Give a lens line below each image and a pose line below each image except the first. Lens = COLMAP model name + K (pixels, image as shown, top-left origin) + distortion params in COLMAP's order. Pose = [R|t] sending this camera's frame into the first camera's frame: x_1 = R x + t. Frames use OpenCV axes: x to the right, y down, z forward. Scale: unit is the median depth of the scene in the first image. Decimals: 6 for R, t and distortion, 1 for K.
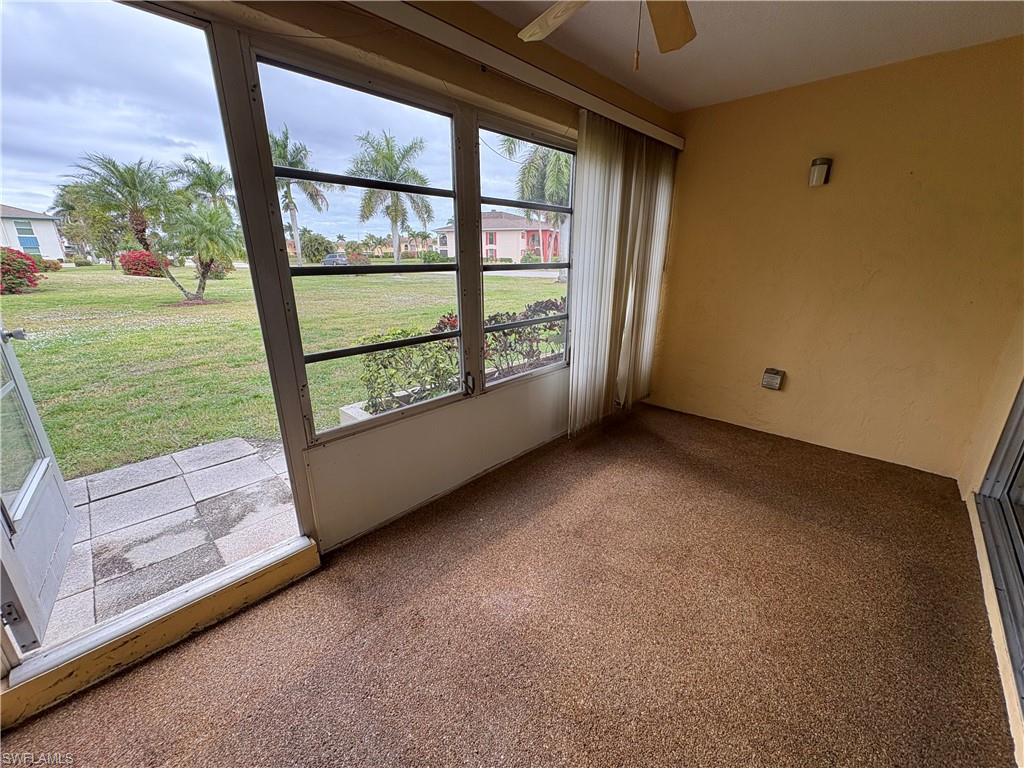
lens RADIAL K [[407.3, 0, 511.1], [0, 407.3, 384.2], [0, 0, 1]] dist [-0.000895, 0.000076]
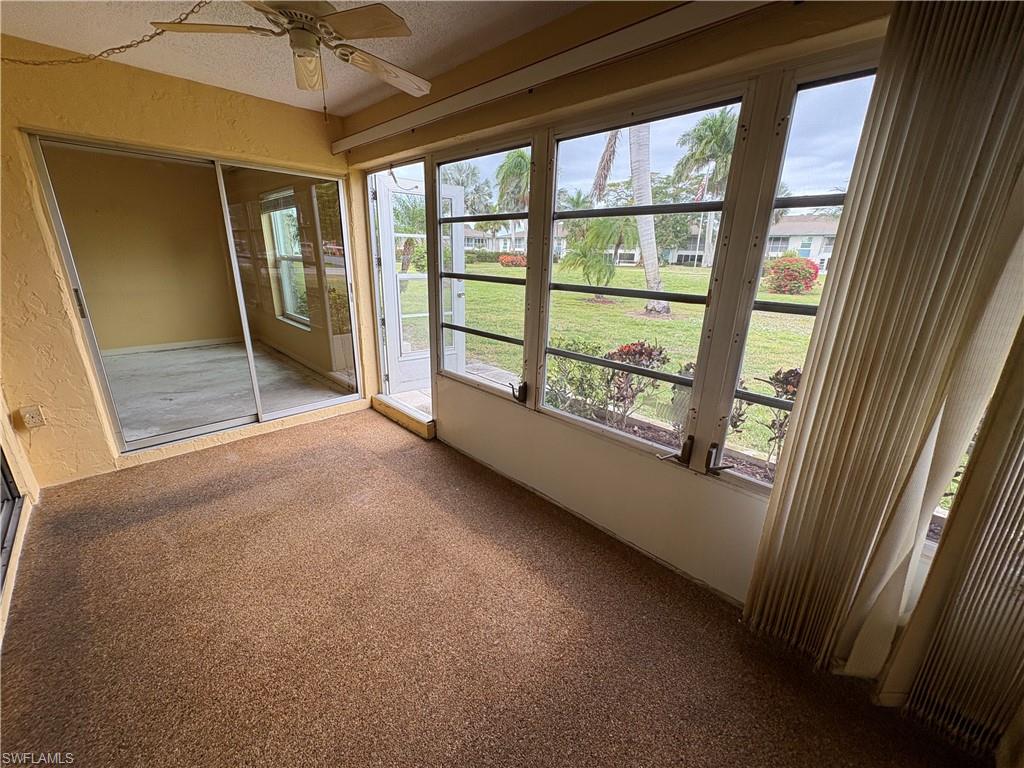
lens RADIAL K [[407.3, 0, 511.1], [0, 407.3, 384.2], [0, 0, 1]] dist [-0.000895, 0.000076]
pose [[-0.023844, 0.304837, -0.952106, 1.022138], [-0.329948, 0.896612, 0.295333, -0.367756], [0.943698, 0.321188, 0.079202, 1.012444]]
